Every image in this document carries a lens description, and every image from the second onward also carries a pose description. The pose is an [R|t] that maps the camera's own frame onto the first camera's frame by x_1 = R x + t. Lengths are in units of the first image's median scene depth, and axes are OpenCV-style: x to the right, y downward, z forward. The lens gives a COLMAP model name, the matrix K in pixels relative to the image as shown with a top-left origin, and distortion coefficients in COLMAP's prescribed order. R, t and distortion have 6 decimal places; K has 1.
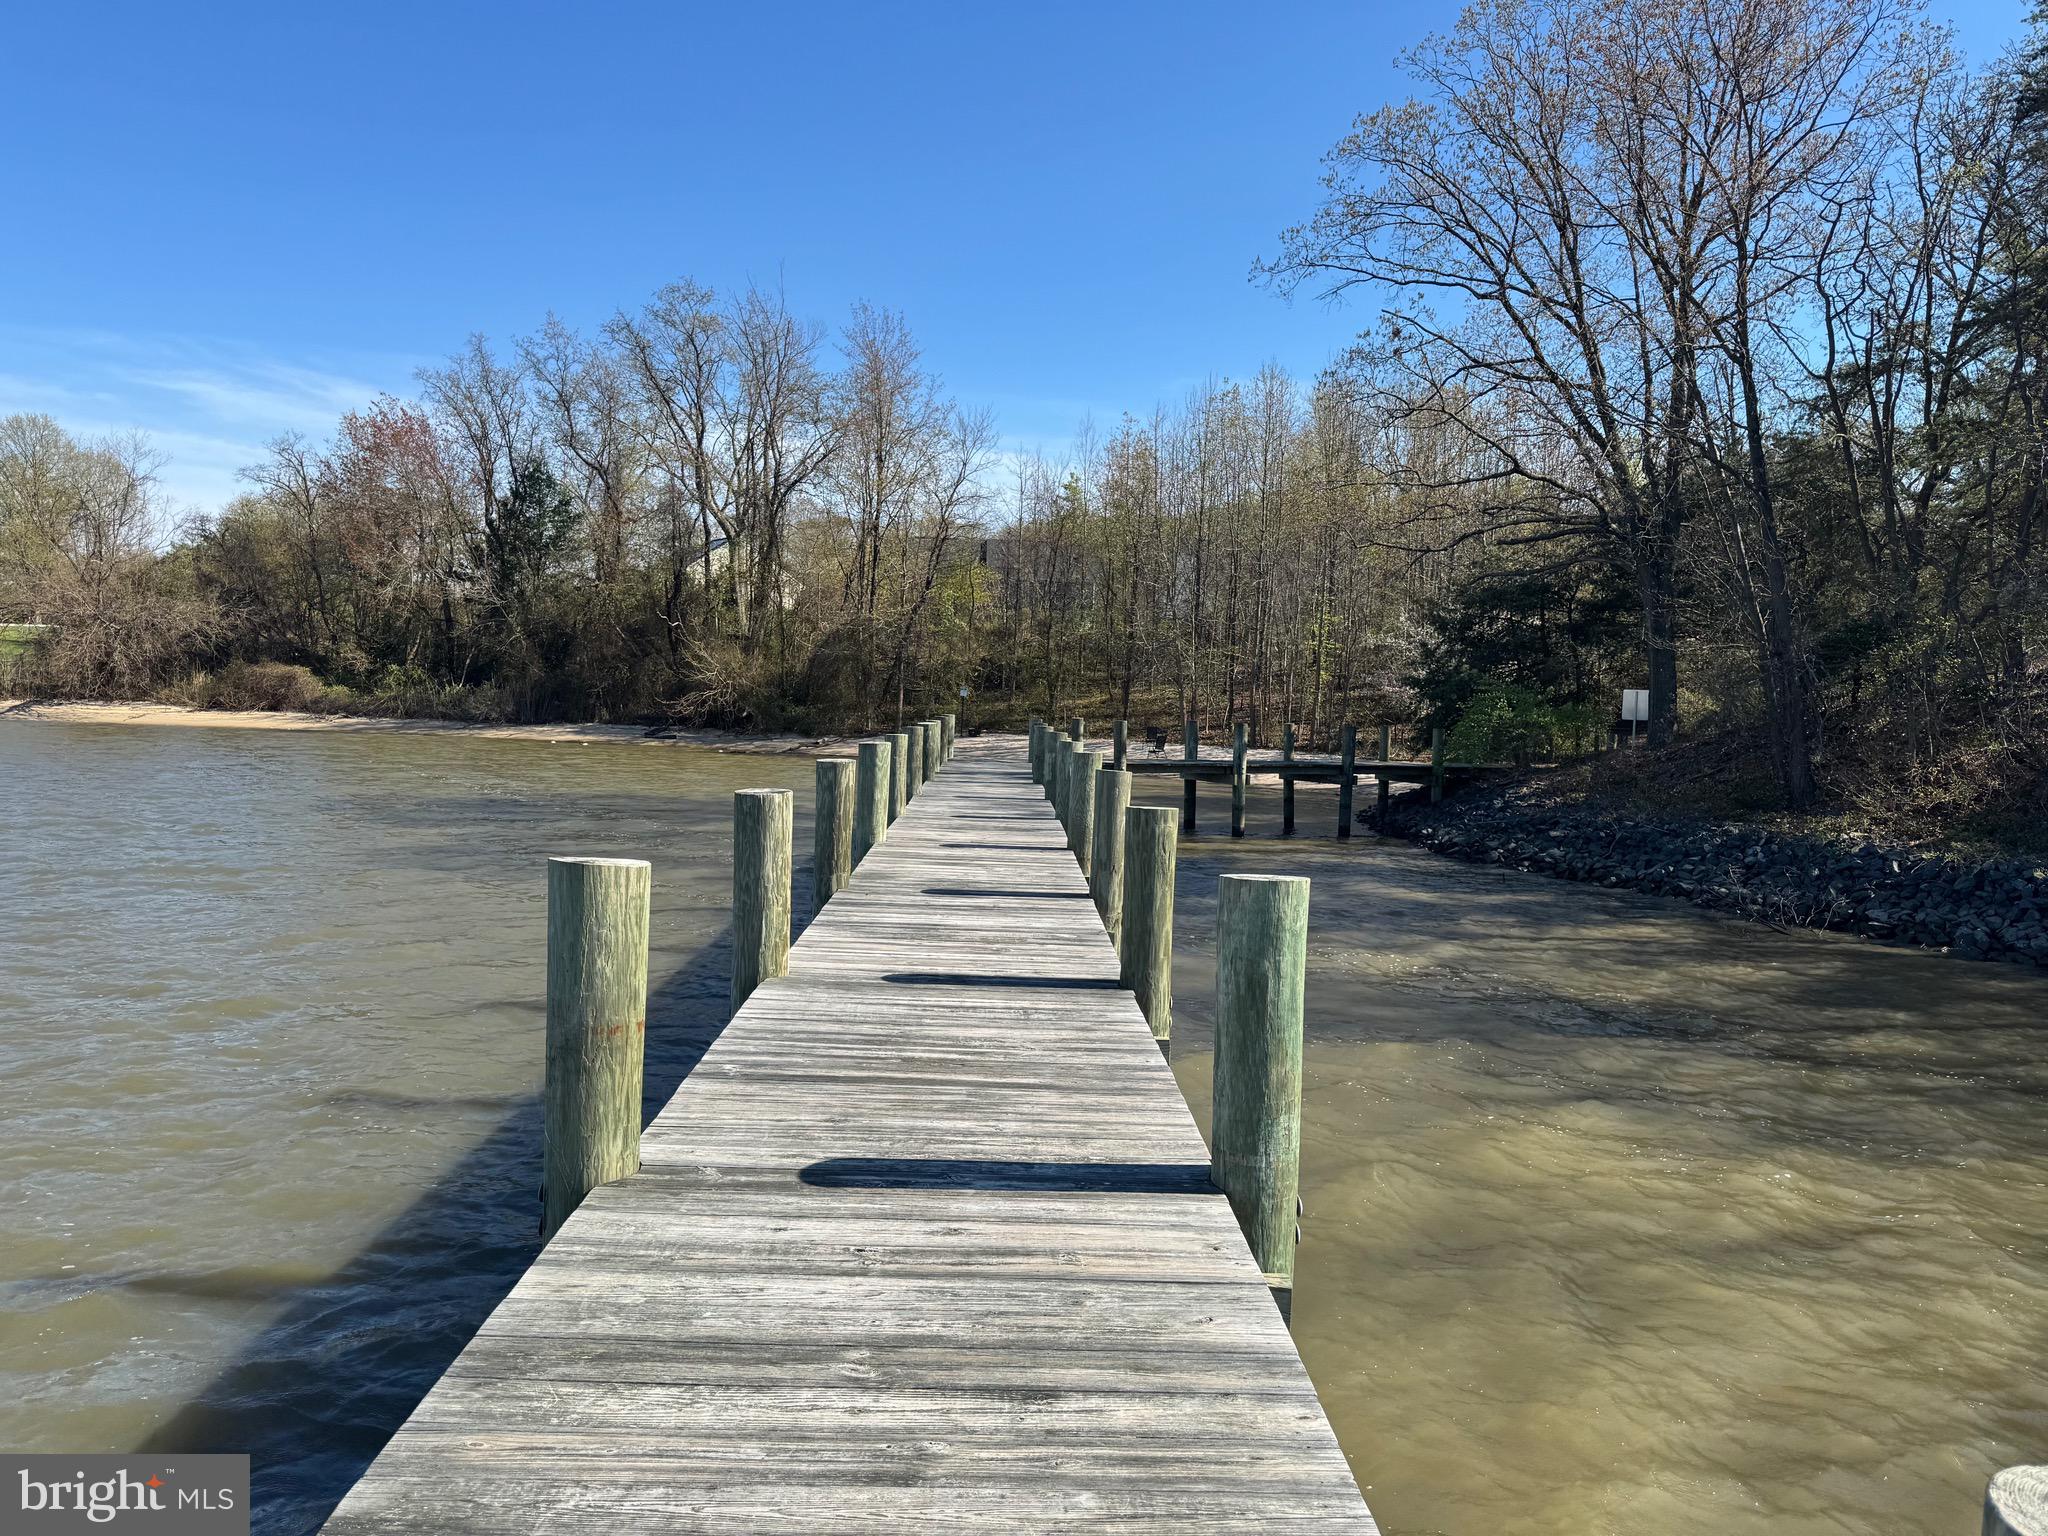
lens RADIAL K [[1433.6, 0, 1022.9], [0, 1433.6, 762.8], [0, 0, 1]] dist [0.074812, -0.006438]
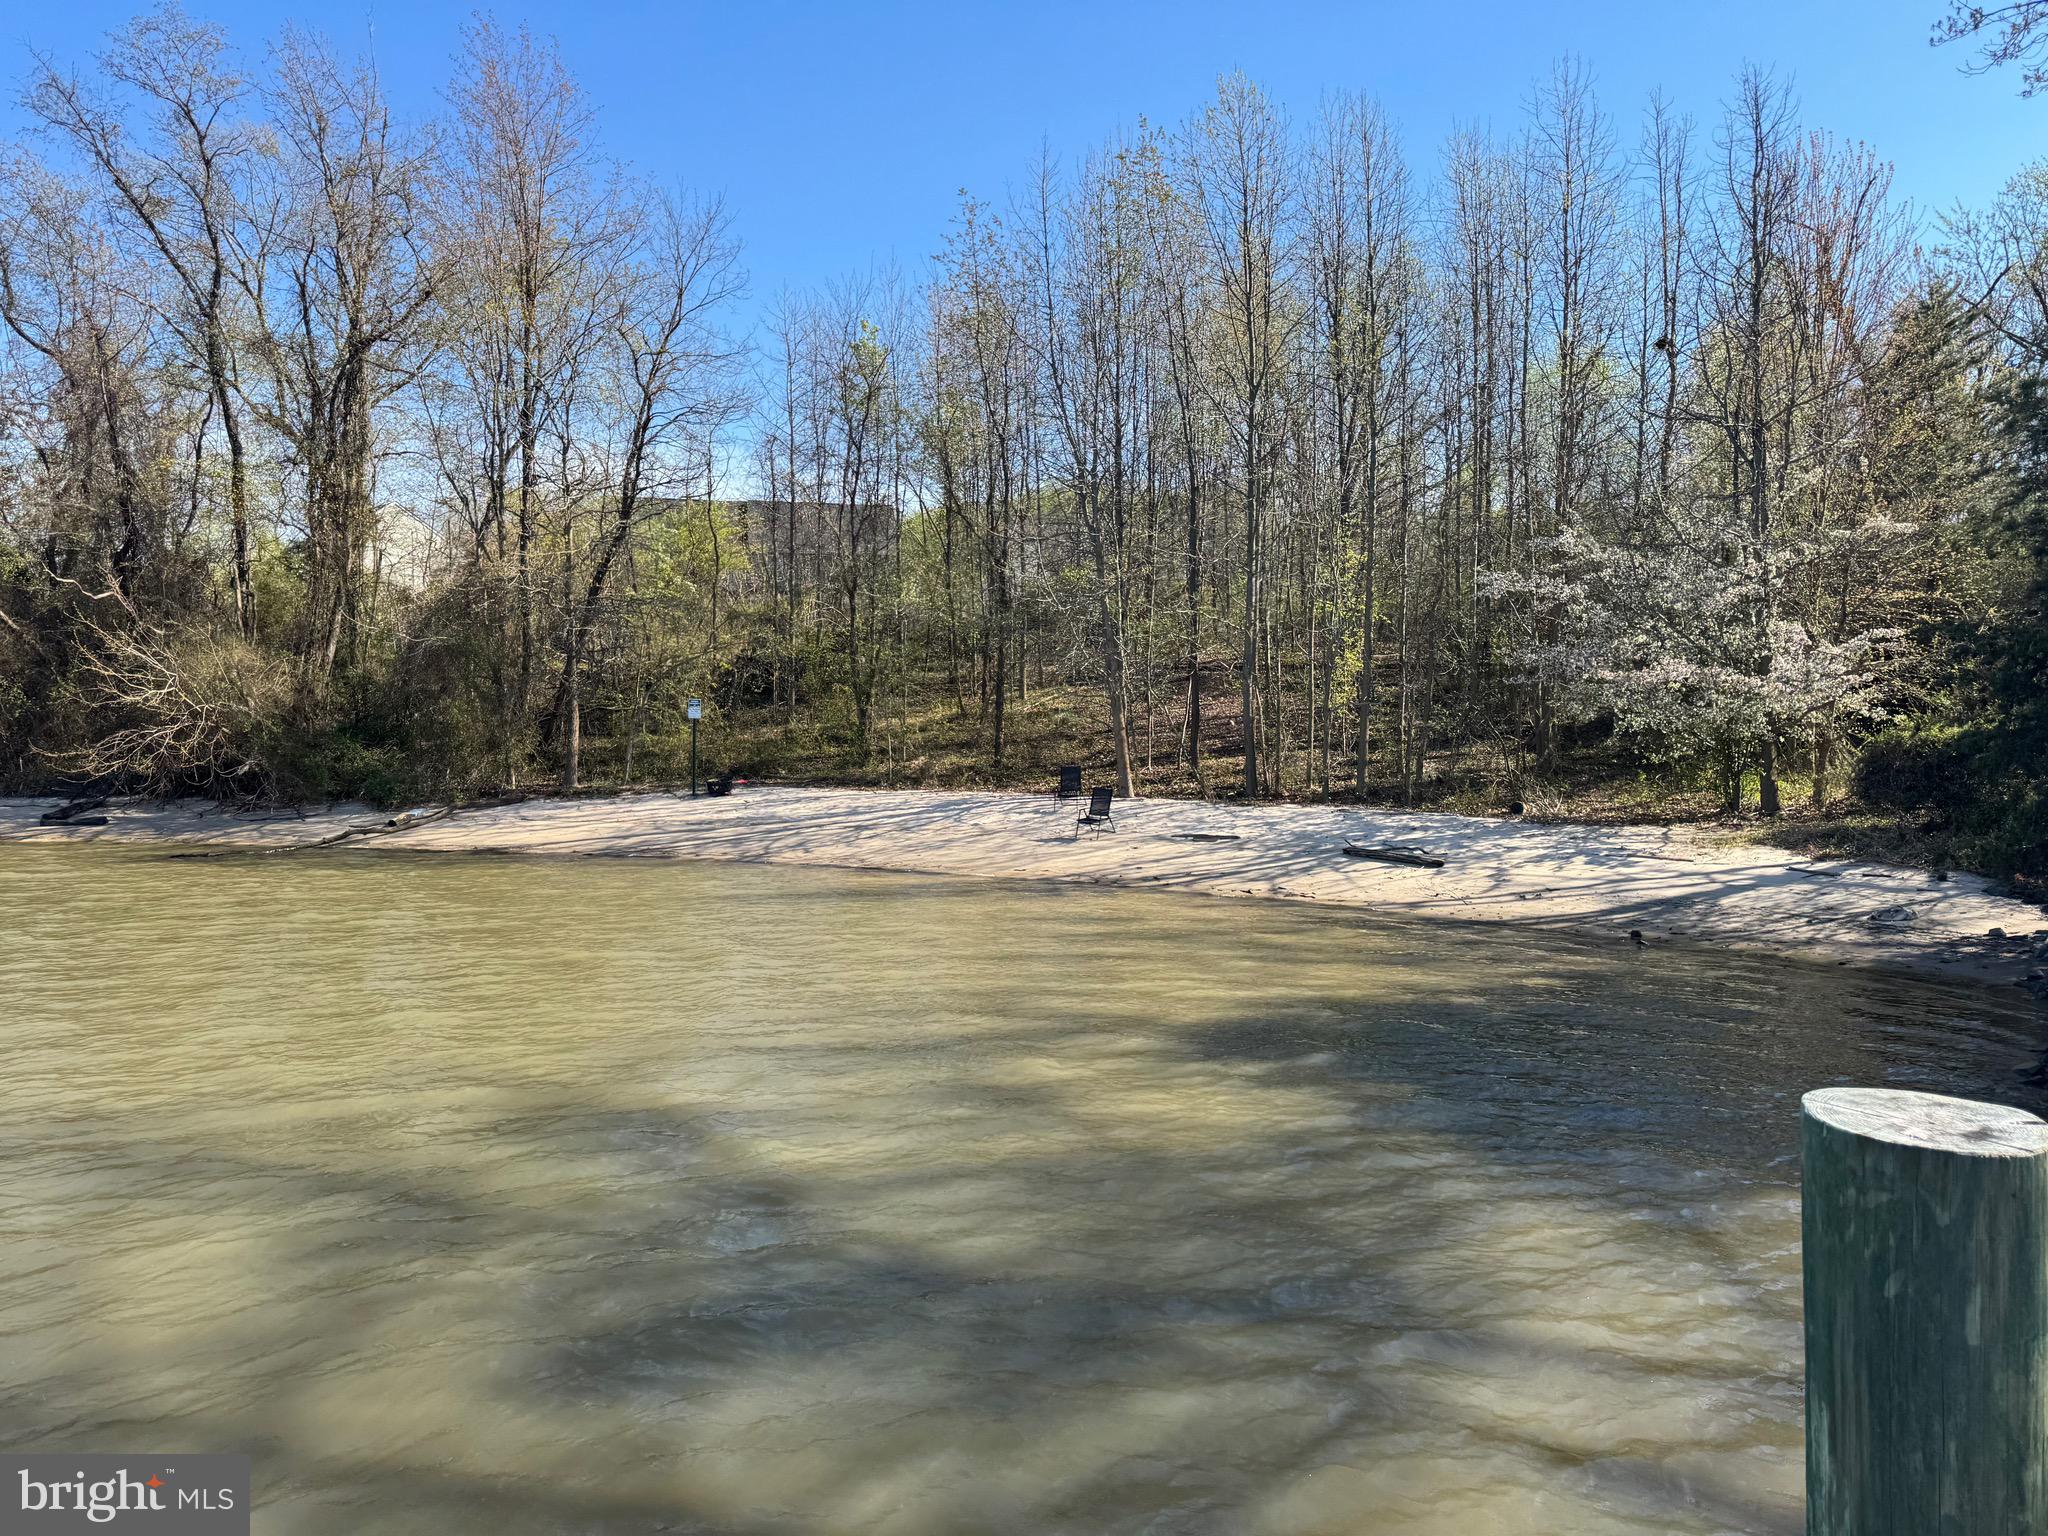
lens RADIAL K [[1433.6, 0, 1024.5], [0, 1433.6, 767.0], [0, 0, 1]] dist [0.074812, -0.006438]
pose [[0.986688, -0.041208, 0.157316, -0.006479], [0.043200, 0.999024, -0.009261, -0.017752], [-0.156781, 0.015934, 0.987505, 0.445559]]
